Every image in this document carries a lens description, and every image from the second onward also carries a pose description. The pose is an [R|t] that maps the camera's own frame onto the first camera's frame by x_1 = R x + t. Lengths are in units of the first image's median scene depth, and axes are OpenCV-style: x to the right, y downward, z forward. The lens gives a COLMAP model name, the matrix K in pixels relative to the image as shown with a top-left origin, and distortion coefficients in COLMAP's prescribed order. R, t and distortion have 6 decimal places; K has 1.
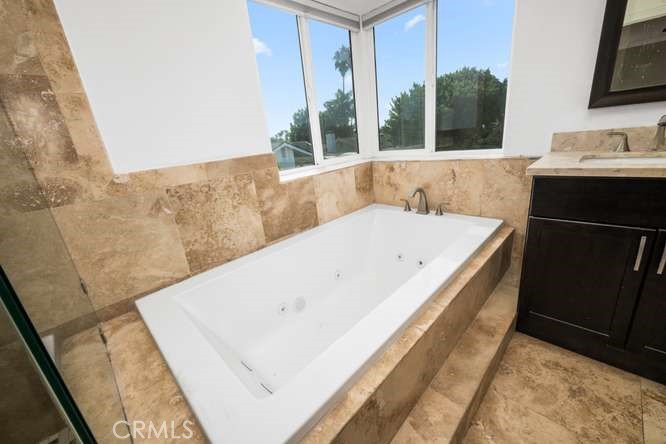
lens RADIAL K [[268.0, 0, 333.9], [0, 268.0, 224.9], [0, 0, 1]] dist [-0.001311, -0.000065]
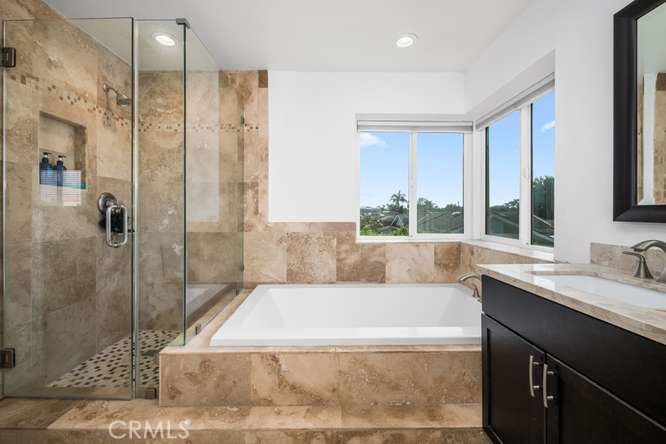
lens RADIAL K [[274.1, 0, 327.9], [0, 274.1, 211.1], [0, 0, 1]] dist [0.000242, -0.000056]
pose [[0.705702, 0.101981, -0.701131, 0.774015], [-0.291075, 0.943950, -0.155673, -0.048871], [0.645957, 0.313940, 0.695831, -0.189585]]
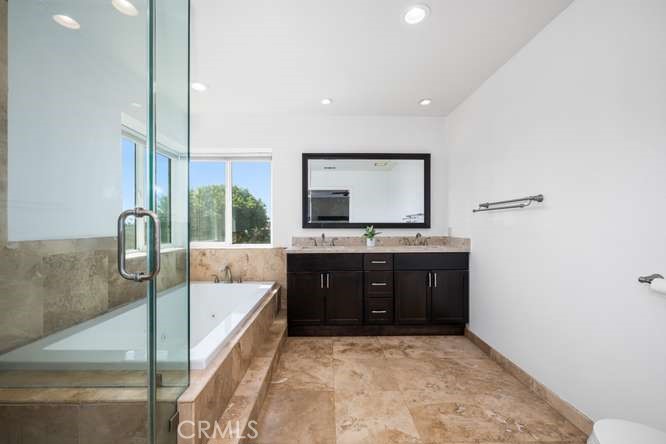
lens RADIAL K [[268.0, 0, 333.9], [0, 268.0, 224.9], [0, 0, 1]] dist [-0.001311, -0.000065]
pose [[0.688523, 0.106430, 0.717362, -0.491990], [0.159179, 0.942872, -0.292668, 0.242100], [-0.707529, 0.315698, 0.632248, -0.616659]]
